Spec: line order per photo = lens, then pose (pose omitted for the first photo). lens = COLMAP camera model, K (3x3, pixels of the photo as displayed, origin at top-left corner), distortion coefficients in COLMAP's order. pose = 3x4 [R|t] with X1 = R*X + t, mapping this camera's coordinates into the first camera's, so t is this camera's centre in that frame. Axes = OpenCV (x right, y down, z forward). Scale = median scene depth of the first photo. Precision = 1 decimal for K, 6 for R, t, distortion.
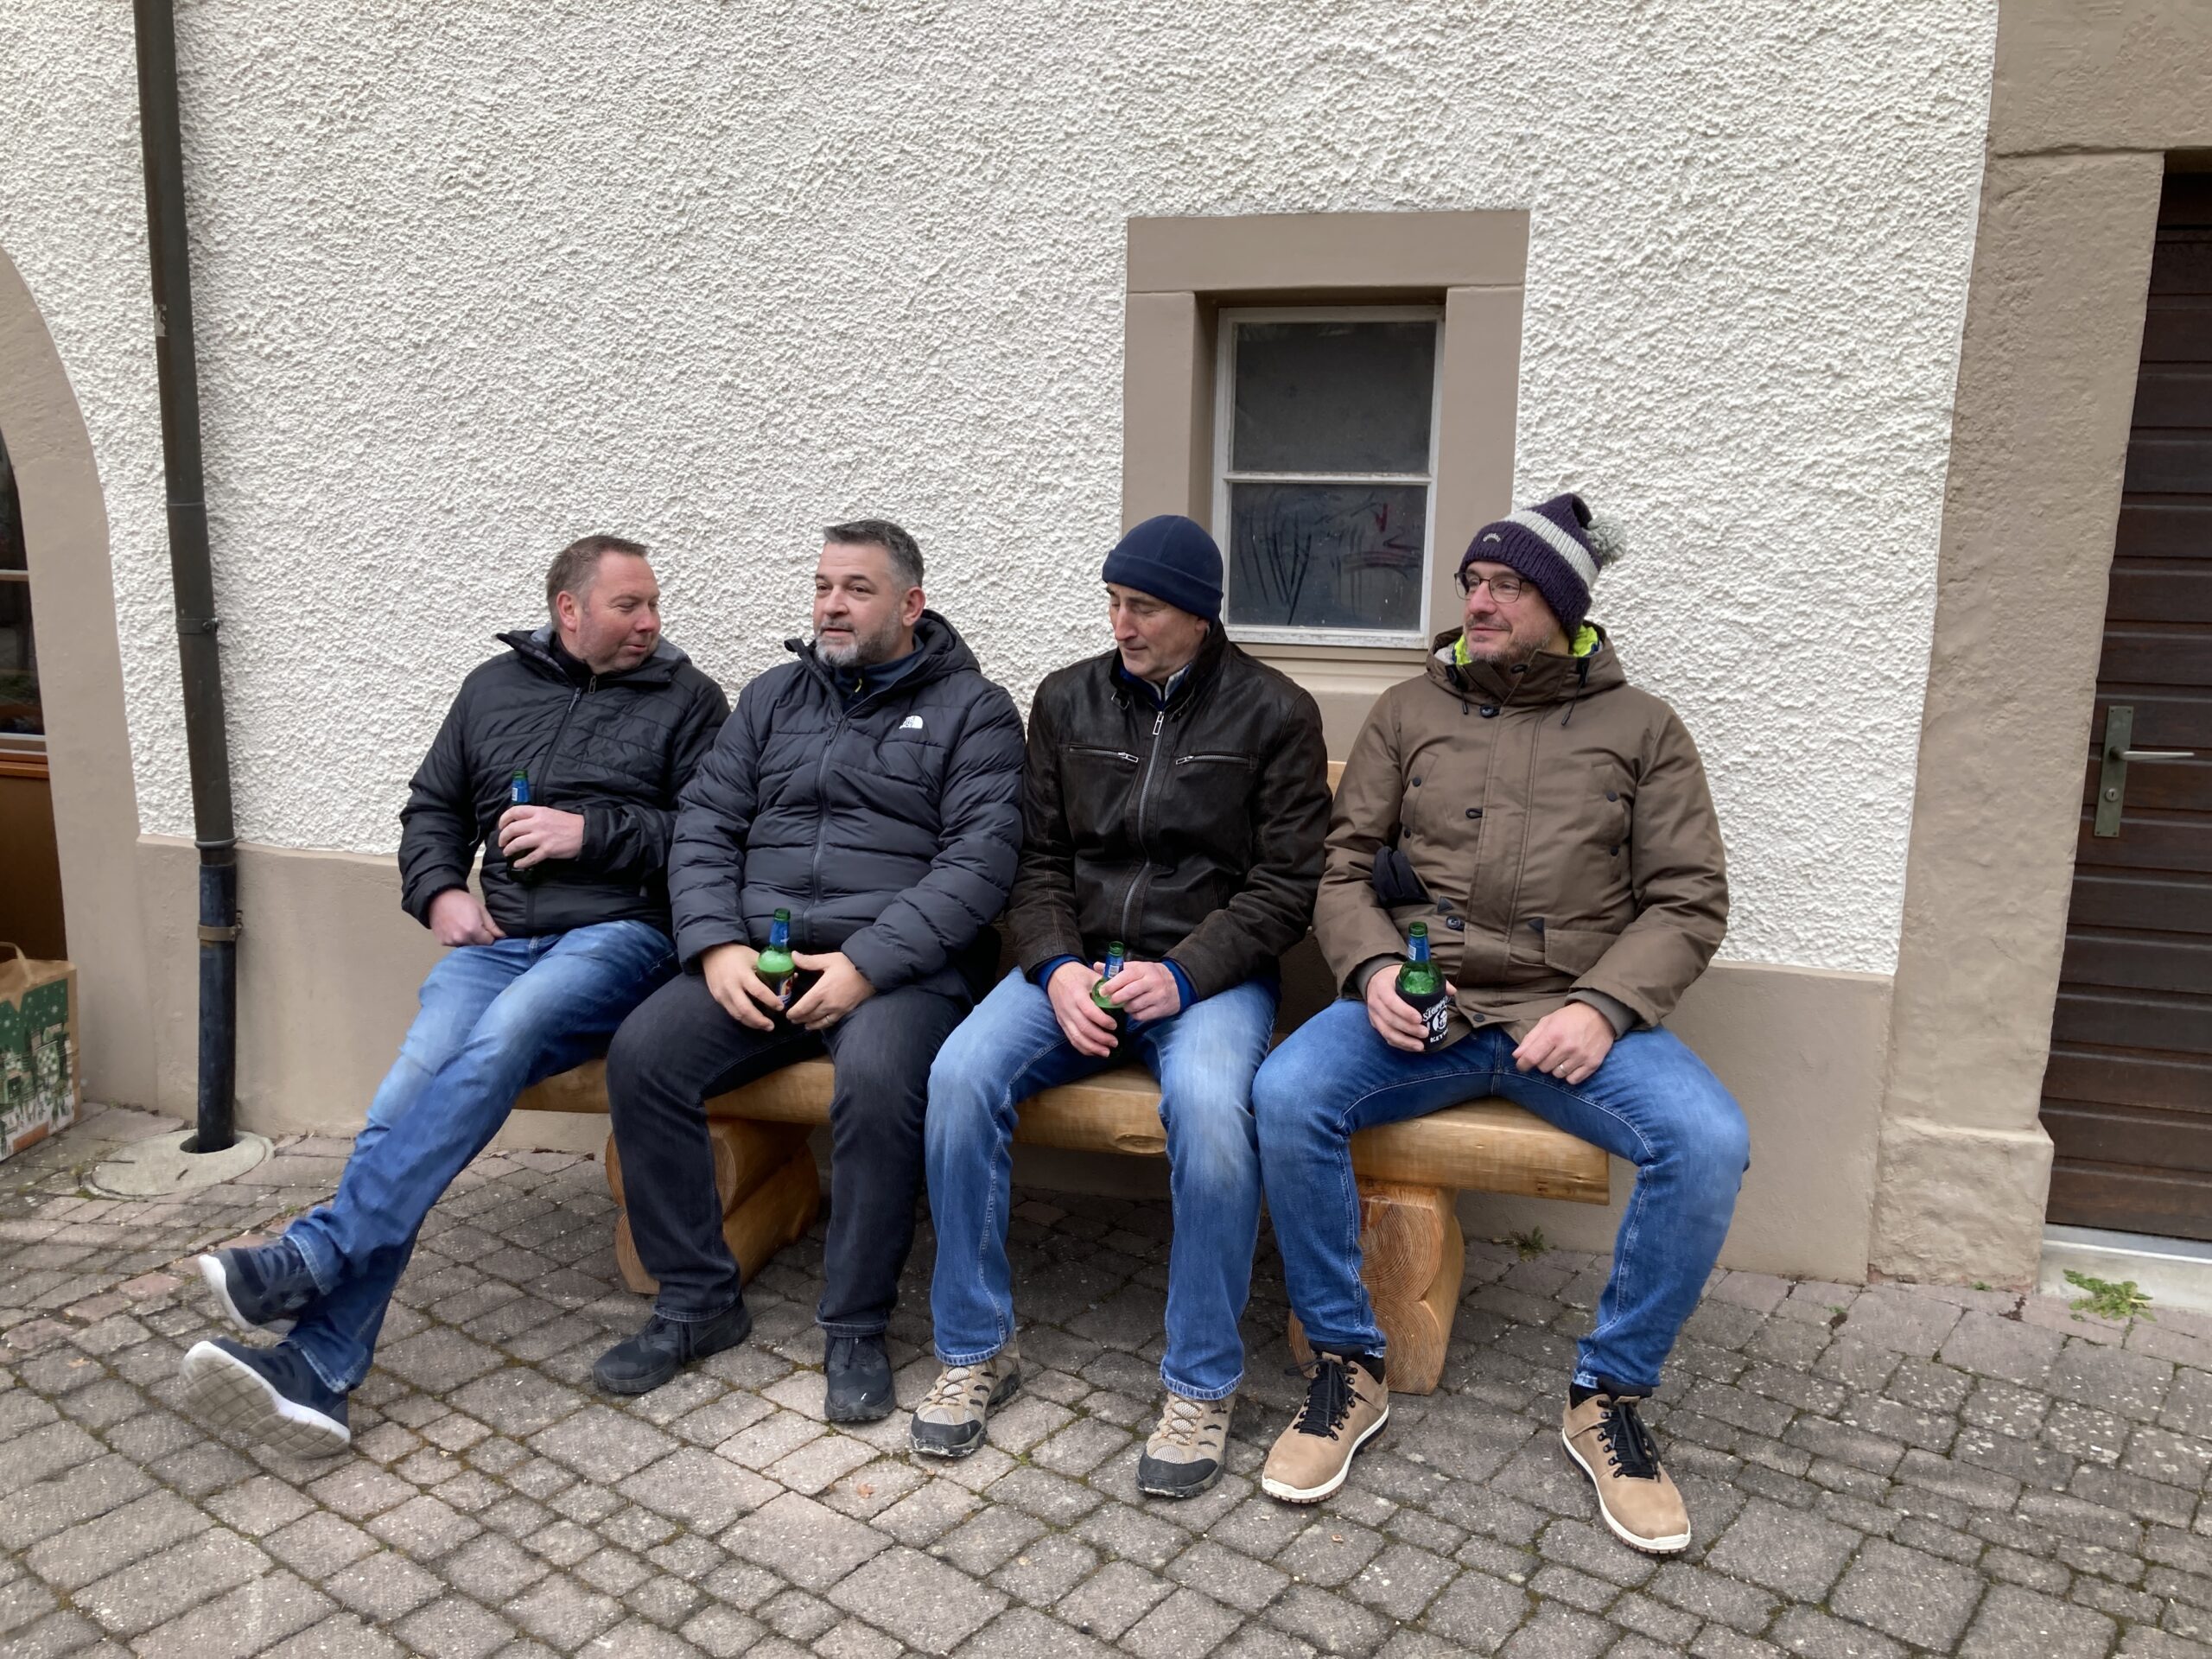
lens RADIAL K [[1817.2, 0, 1090.2], [0, 1817.2, 812.2], [0, 0, 1]] dist [0.009423, 0.012158]
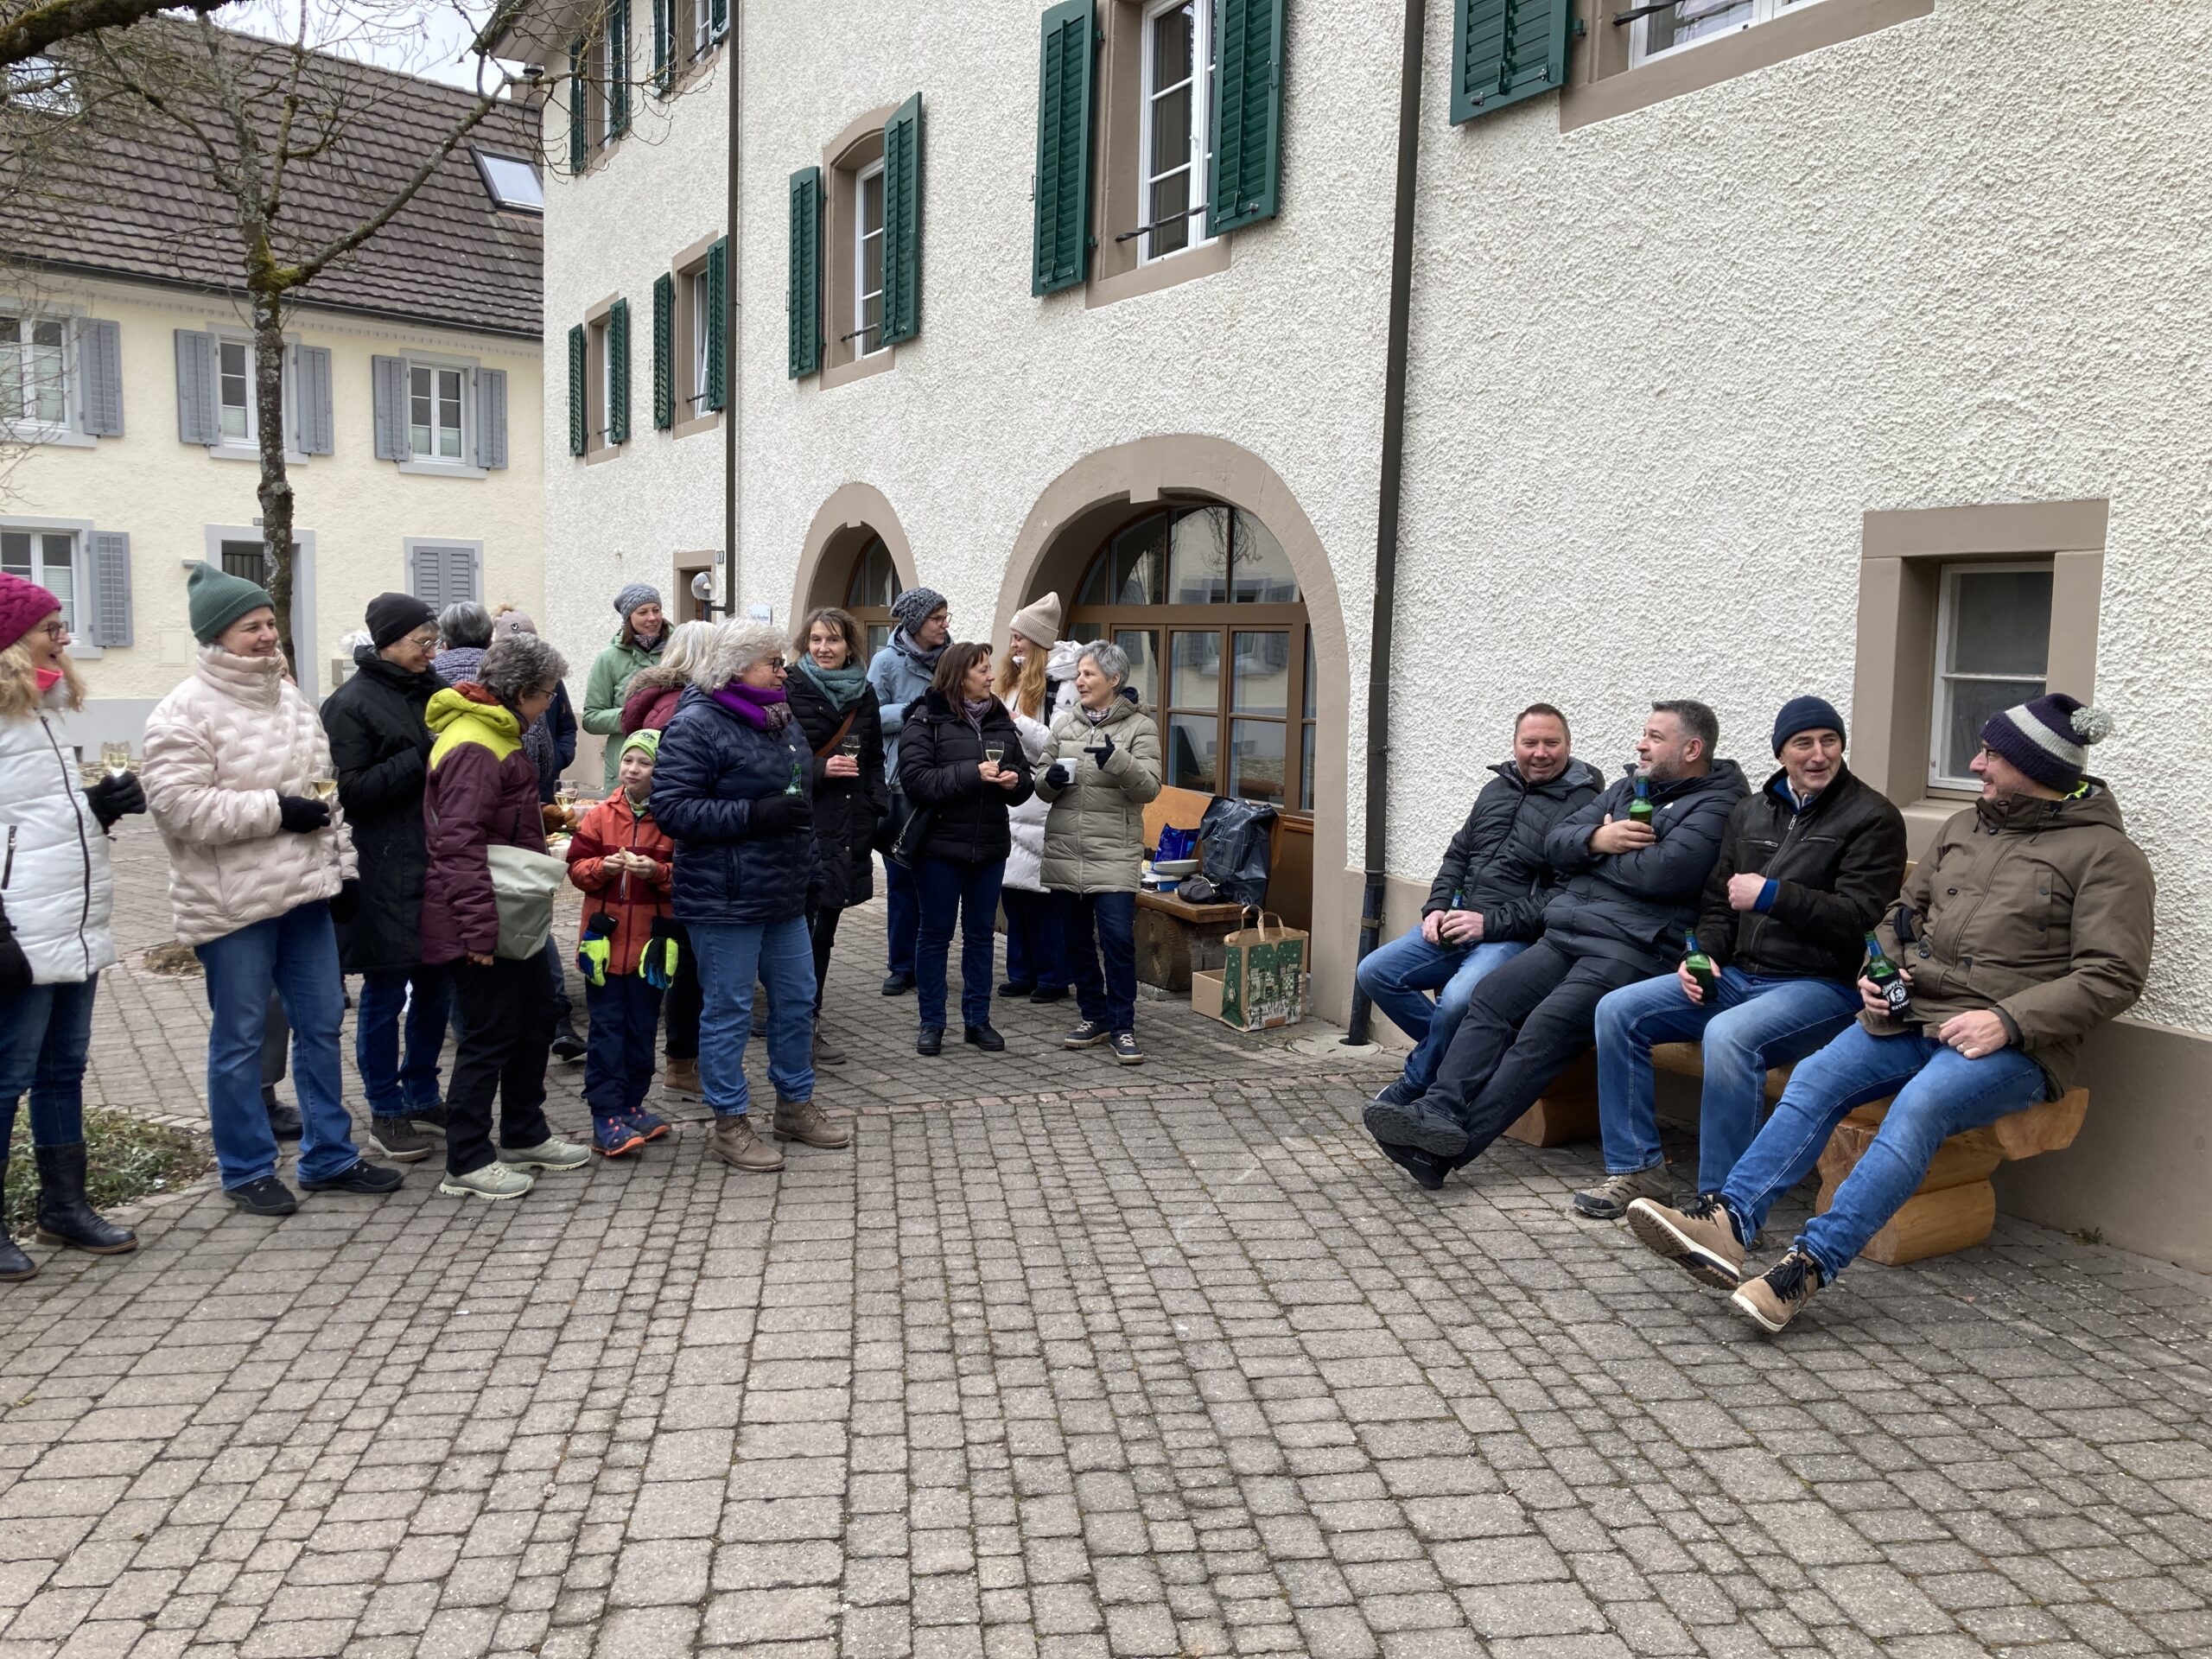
lens RADIAL K [[1797.3, 0, 1106.0], [0, 1797.3, 829.5], [0, 0, 1]] dist [0.038901, -0.053075]
pose [[0.712053, 0.075299, -0.698076, 0.631516], [-0.137106, 0.990005, -0.033062, 0.079939], [0.688609, 0.119252, 0.715260, -0.501260]]
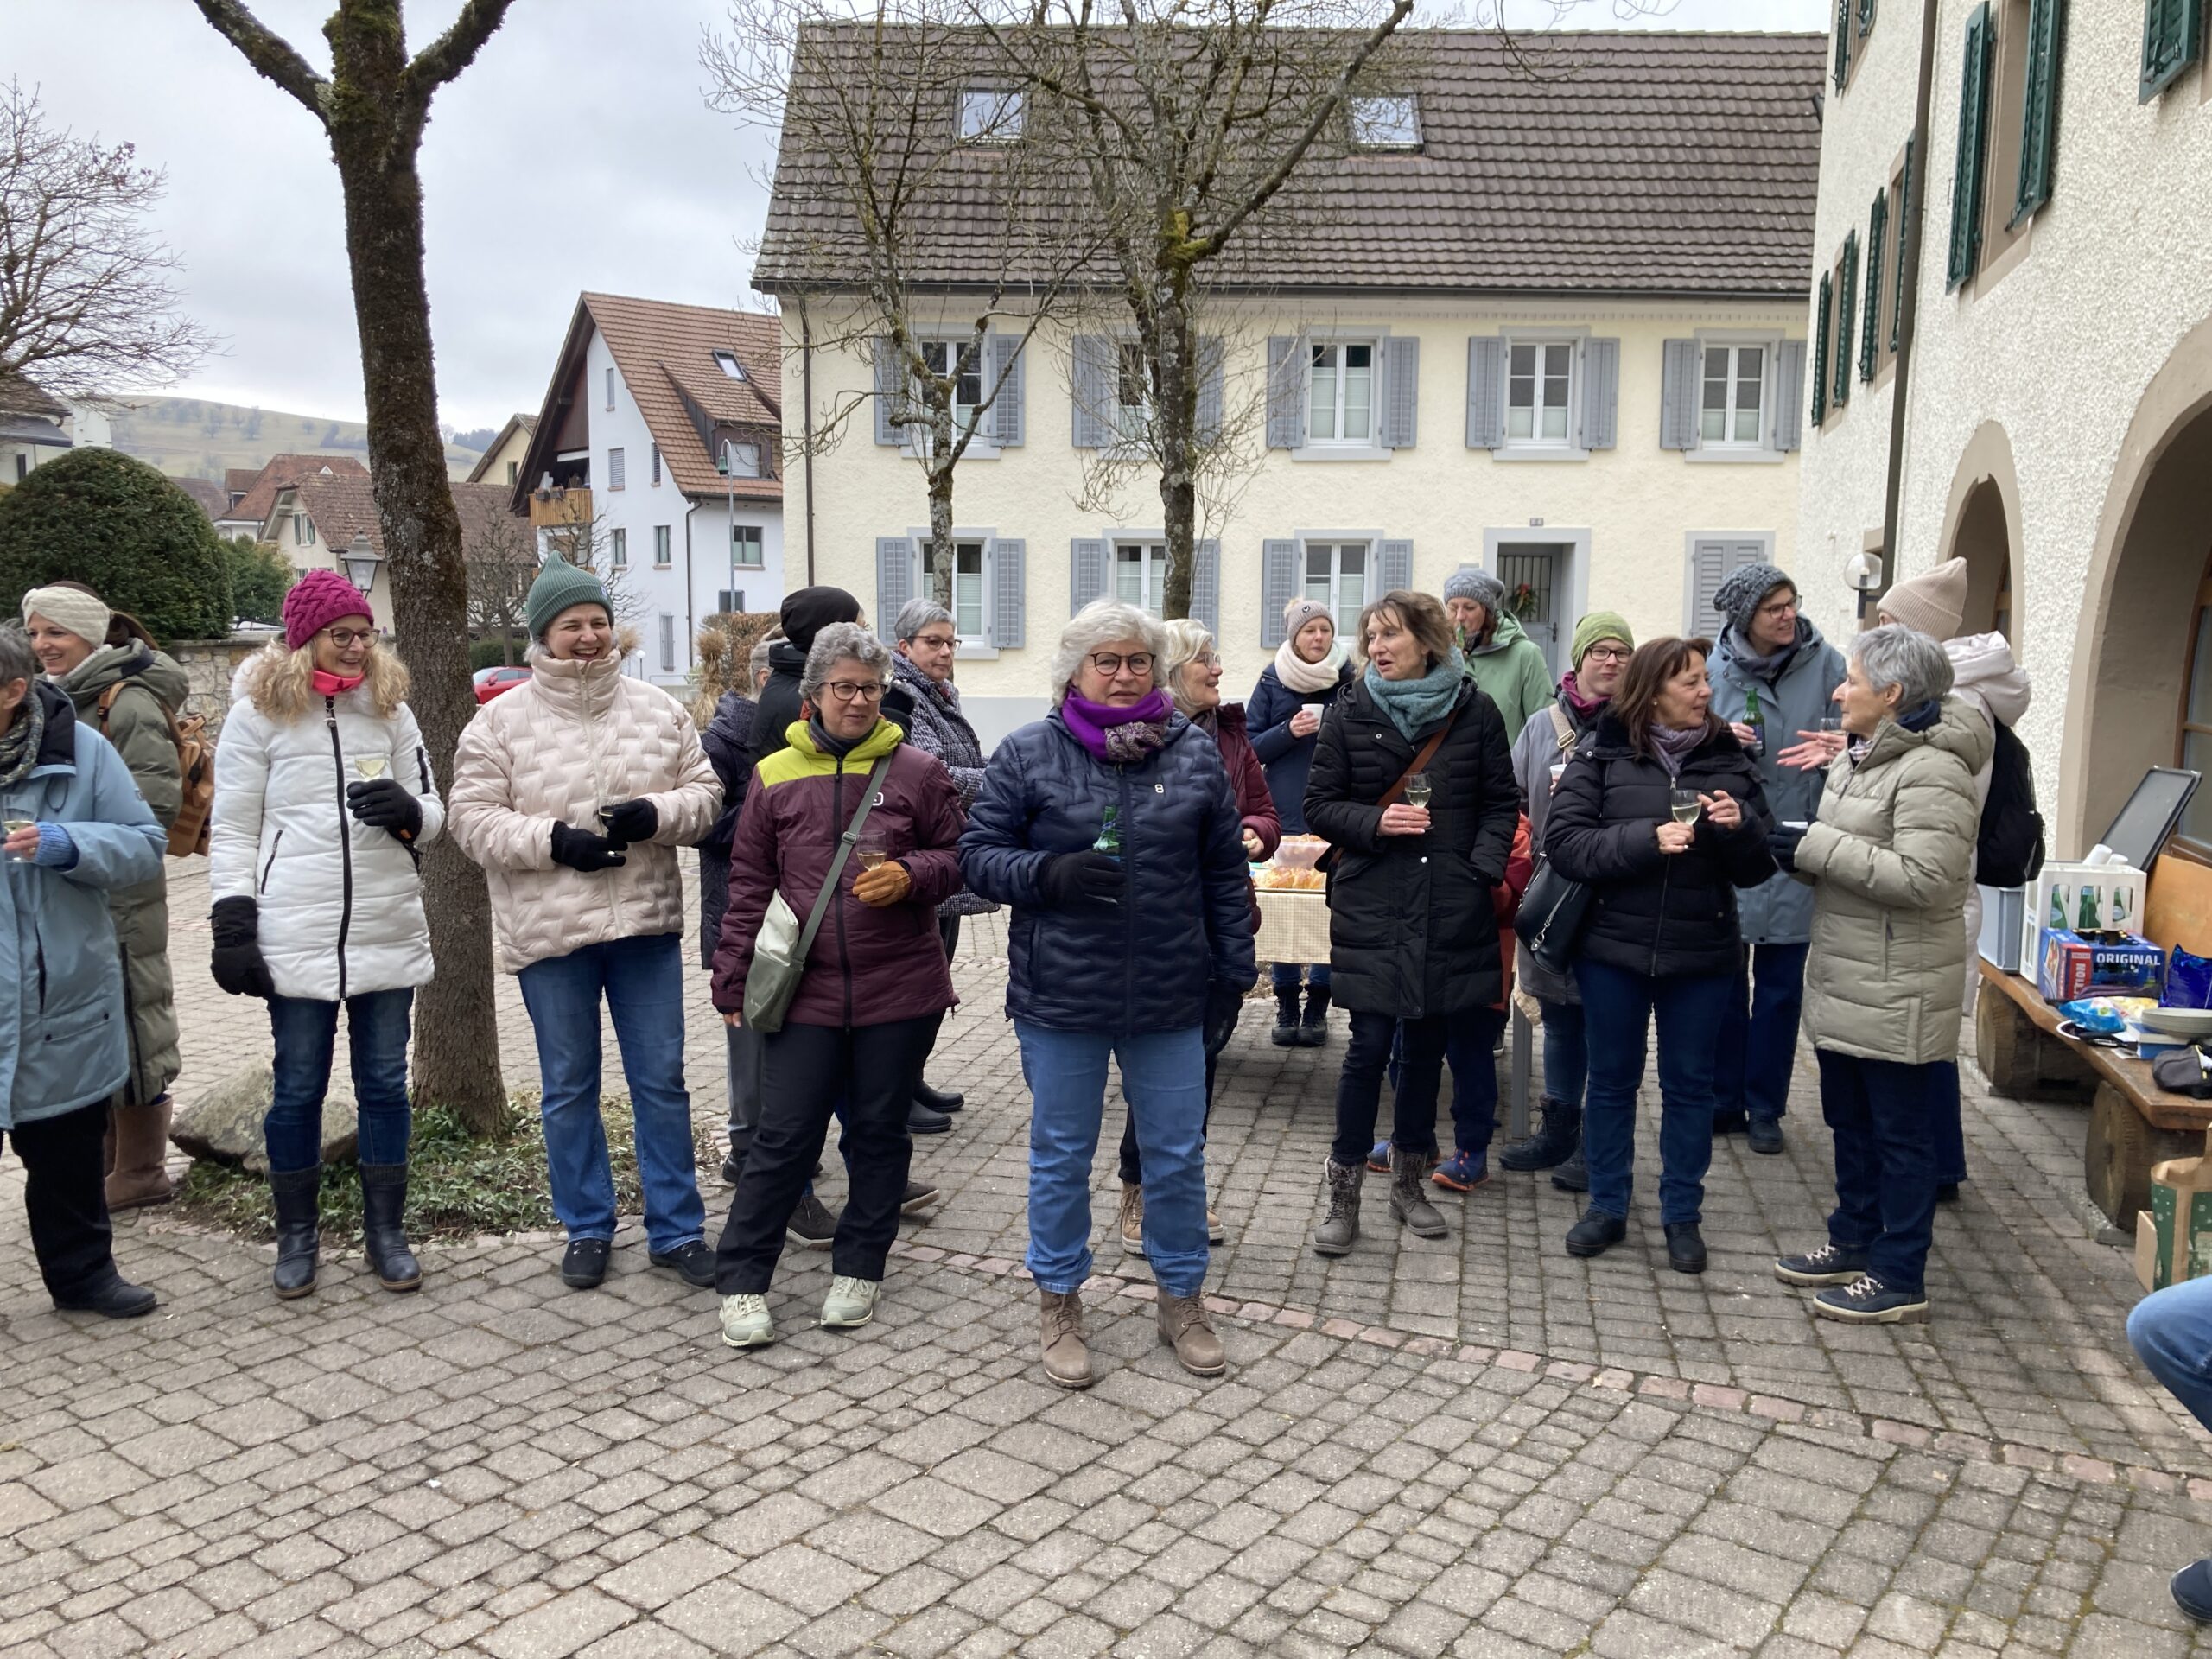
lens RADIAL K [[1833.3, 0, 1076.7], [0, 1833.3, 830.4], [0, 0, 1]] dist [0.009400, -0.005626]
pose [[0.003517, 0.102752, -0.994701, 0.445935], [-0.190202, 0.976617, 0.100212, -0.080634], [0.981739, 0.188841, 0.022979, 0.339549]]
